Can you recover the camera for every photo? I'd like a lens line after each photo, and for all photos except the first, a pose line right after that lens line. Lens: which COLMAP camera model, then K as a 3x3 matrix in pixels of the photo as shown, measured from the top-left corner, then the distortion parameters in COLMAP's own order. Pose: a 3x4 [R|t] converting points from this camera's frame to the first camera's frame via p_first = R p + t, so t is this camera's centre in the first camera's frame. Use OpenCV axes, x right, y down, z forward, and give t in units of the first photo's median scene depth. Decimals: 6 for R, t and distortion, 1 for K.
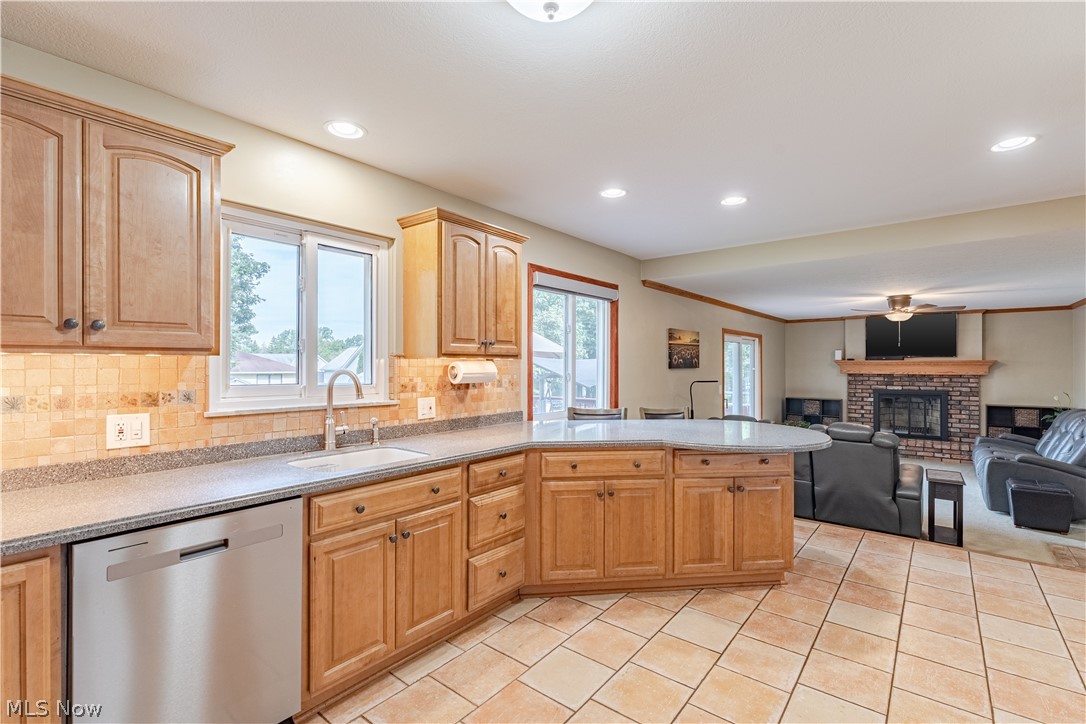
lens RADIAL K [[499.3, 0, 540.5], [0, 499.3, 364.1], [0, 0, 1]] dist [0.000591, -0.000253]
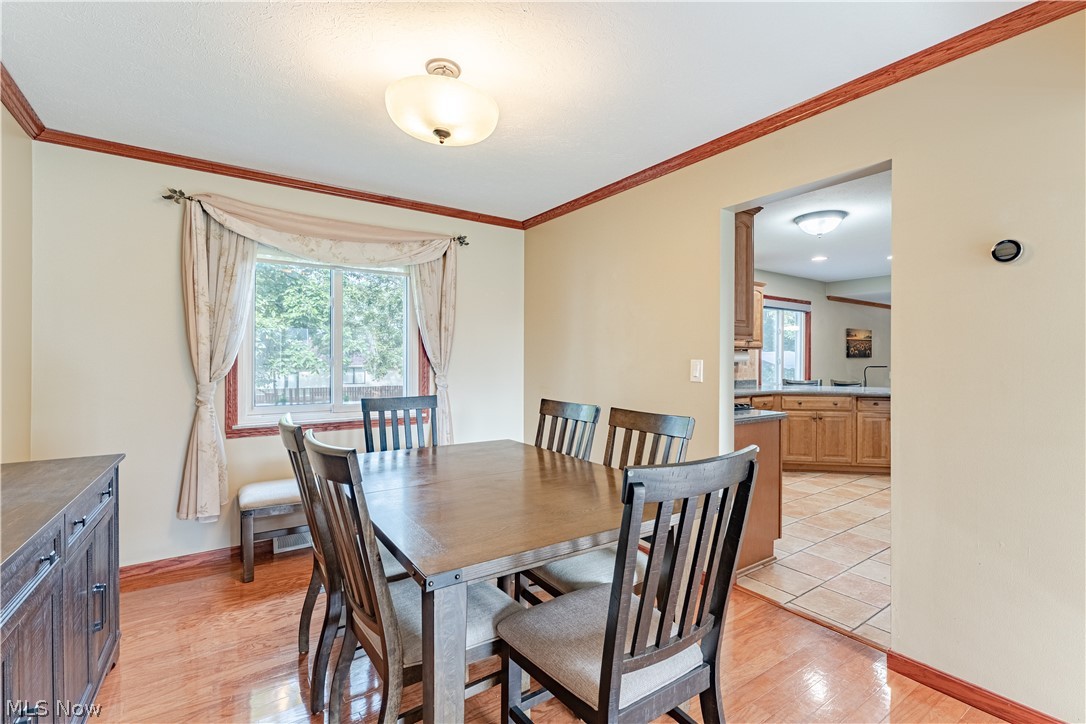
lens RADIAL K [[479.3, 0, 550.8], [0, 479.3, 361.6], [0, 0, 1]] dist [-0.005437, -0.000323]
pose [[0.960764, 0.001758, -0.277363, -0.113131], [-0.000611, 0.999991, 0.004220, 0.010449], [0.277368, -0.003885, 0.960756, -0.347386]]
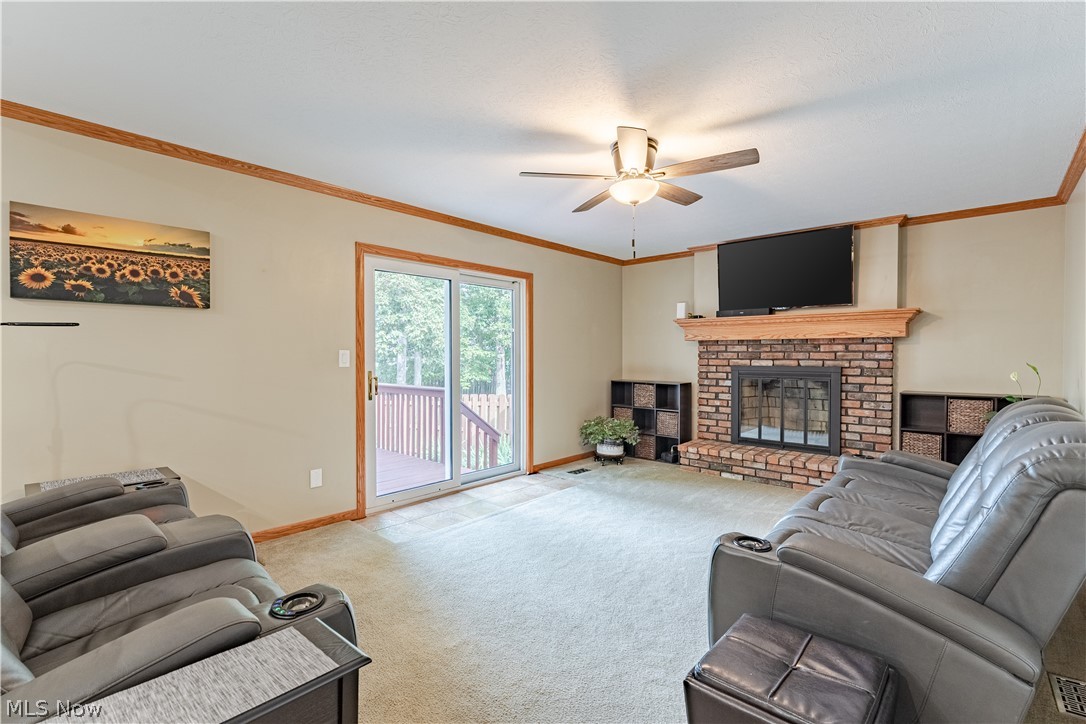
lens RADIAL K [[499.3, 0, 543.7], [0, 499.3, 358.4], [0, 0, 1]] dist [0.000591, -0.000253]
pose [[0.998638, 0.001504, -0.052161, 0.509509], [-0.001119, 0.999972, 0.007402, 0.040127], [0.052171, -0.007333, 0.998611, 0.418544]]
